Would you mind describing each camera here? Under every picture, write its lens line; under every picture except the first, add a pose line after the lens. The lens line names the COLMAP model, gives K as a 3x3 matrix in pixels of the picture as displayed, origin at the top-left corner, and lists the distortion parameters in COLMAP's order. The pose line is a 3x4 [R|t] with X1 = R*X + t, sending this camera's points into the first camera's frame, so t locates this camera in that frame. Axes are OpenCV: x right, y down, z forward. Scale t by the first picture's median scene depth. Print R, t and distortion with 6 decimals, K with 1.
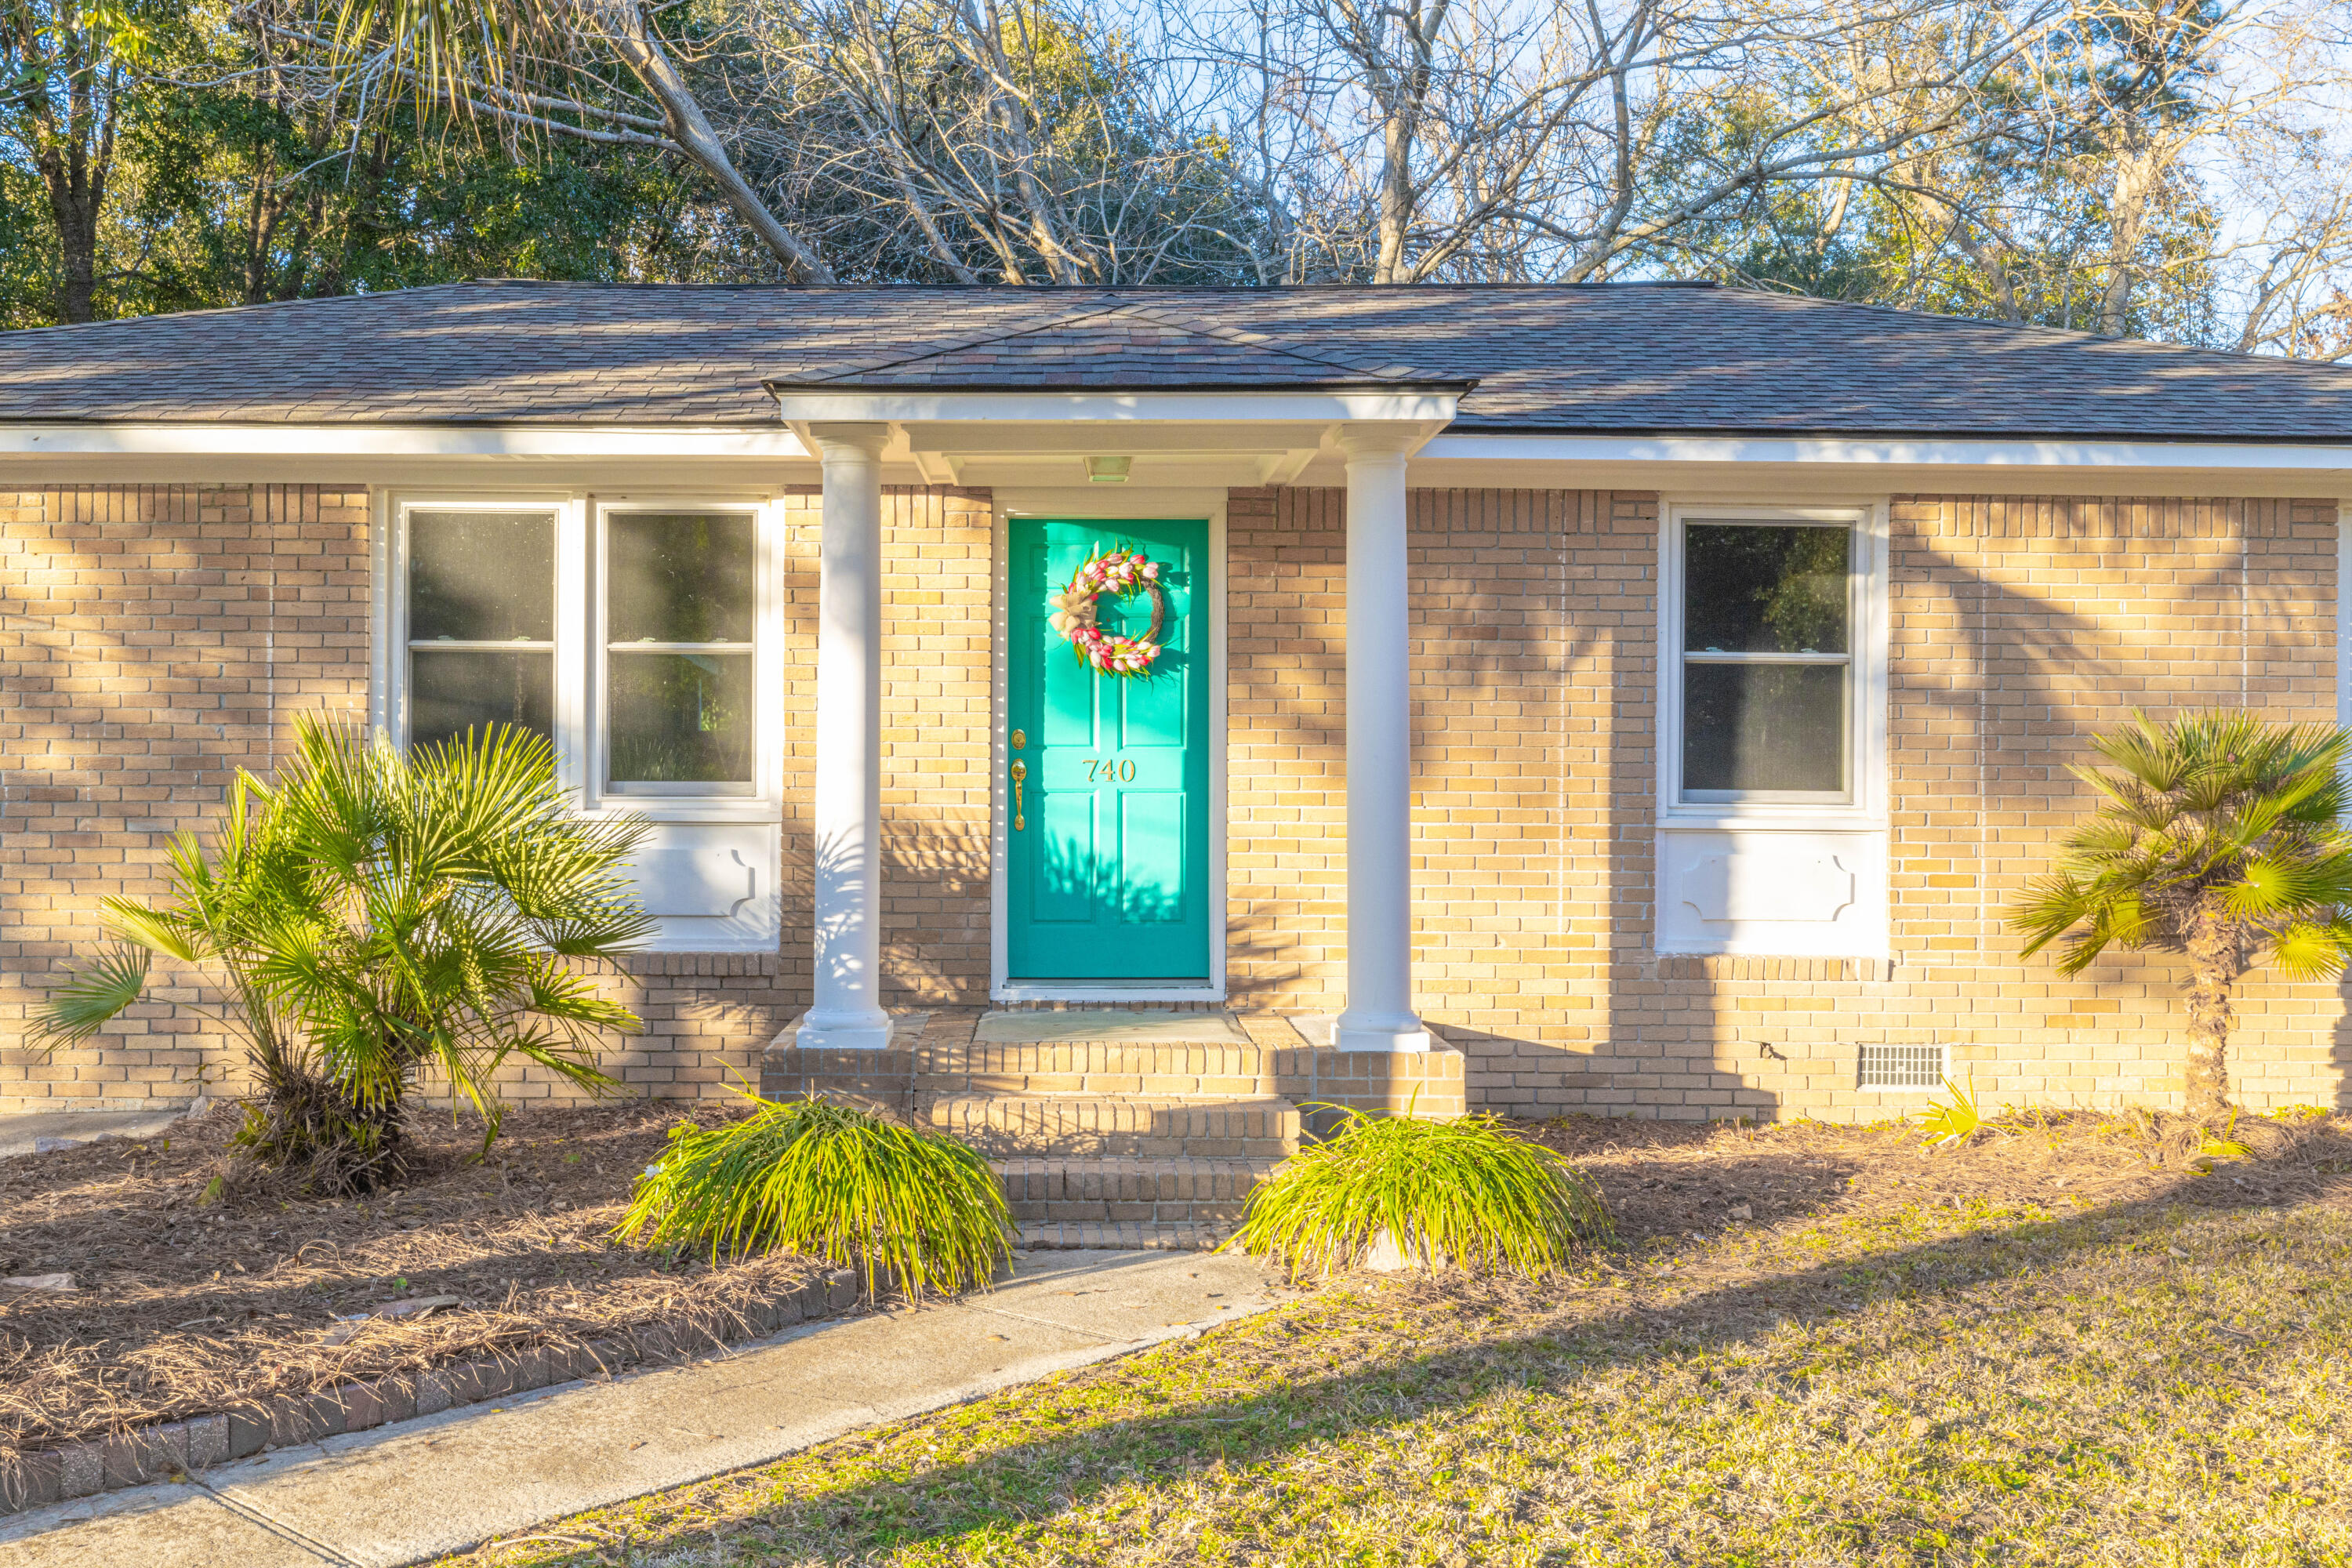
lens RADIAL K [[2354.5, 0, 988.5], [0, 2354.5, 777.6], [0, 0, 1]] dist [0.002539, 0.000000]
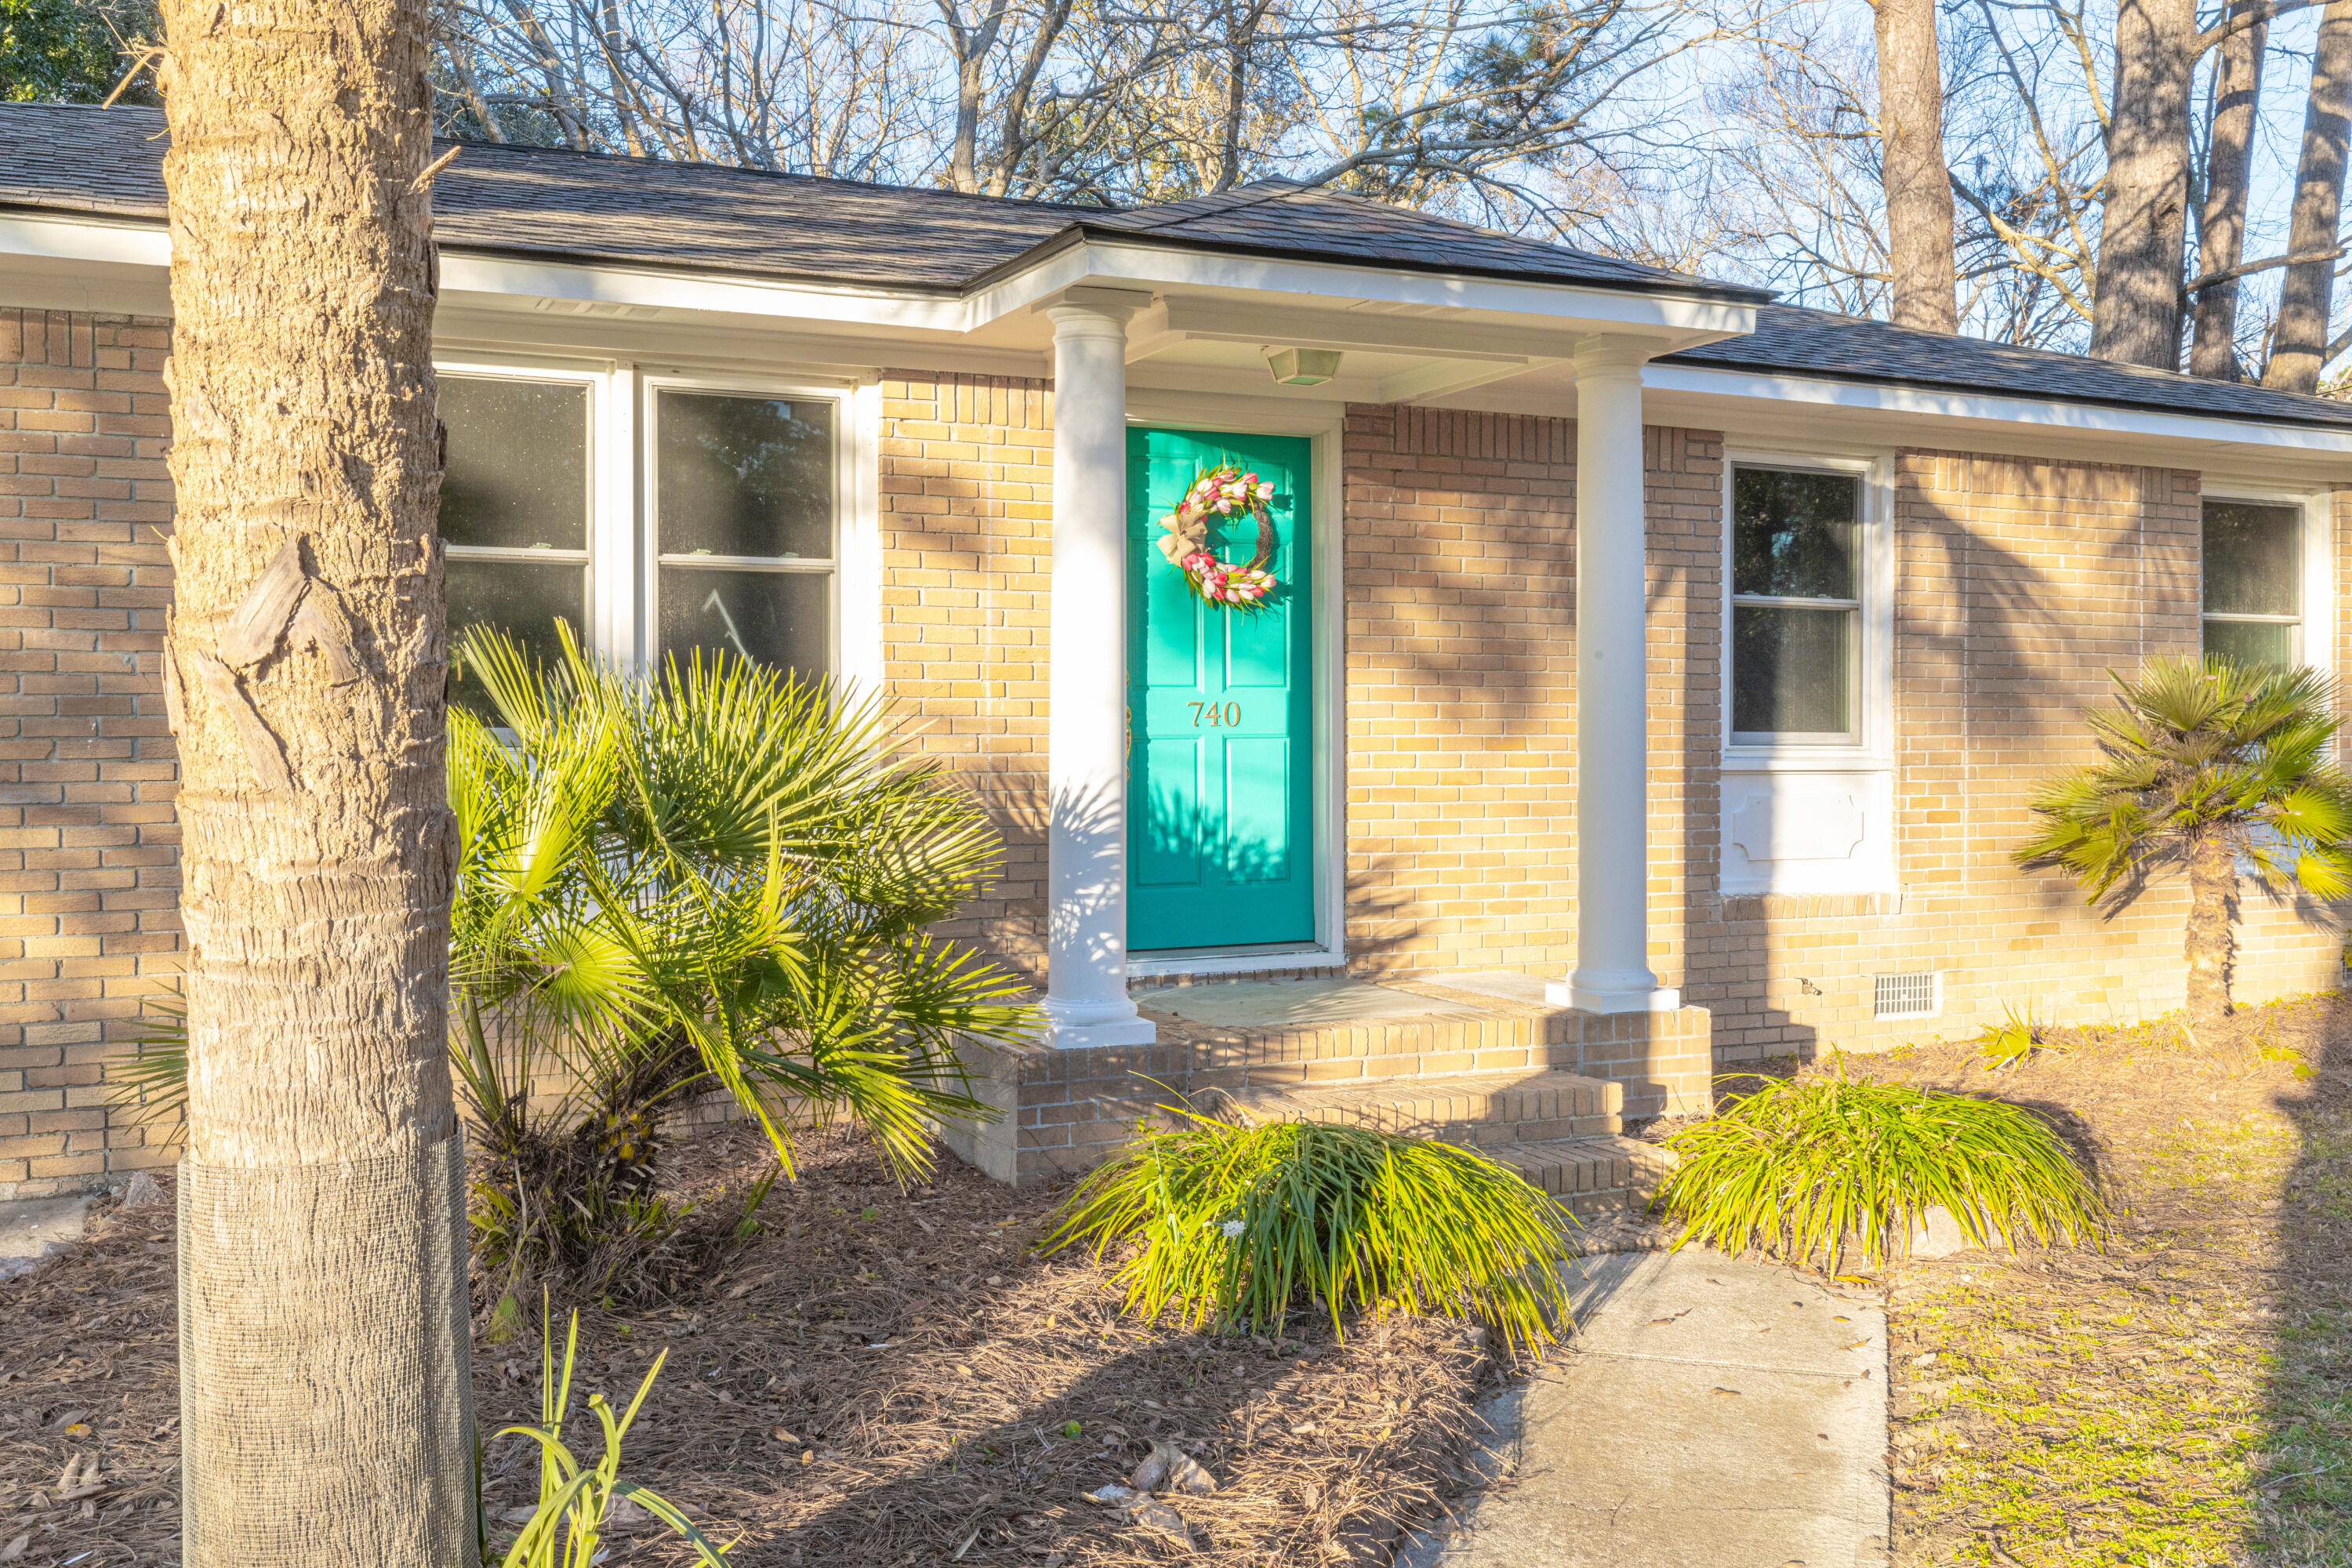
lens RADIAL K [[2196.3, 0, 1121.4], [0, 2196.3, 748.9], [0, 0, 1]] dist [0.005824, 0.000000]
pose [[0.902421, -0.008642, 0.430770, -0.346268], [0.006557, 0.999958, 0.006325, 0.004971], [-0.430806, -0.002883, 0.902440, 0.268324]]
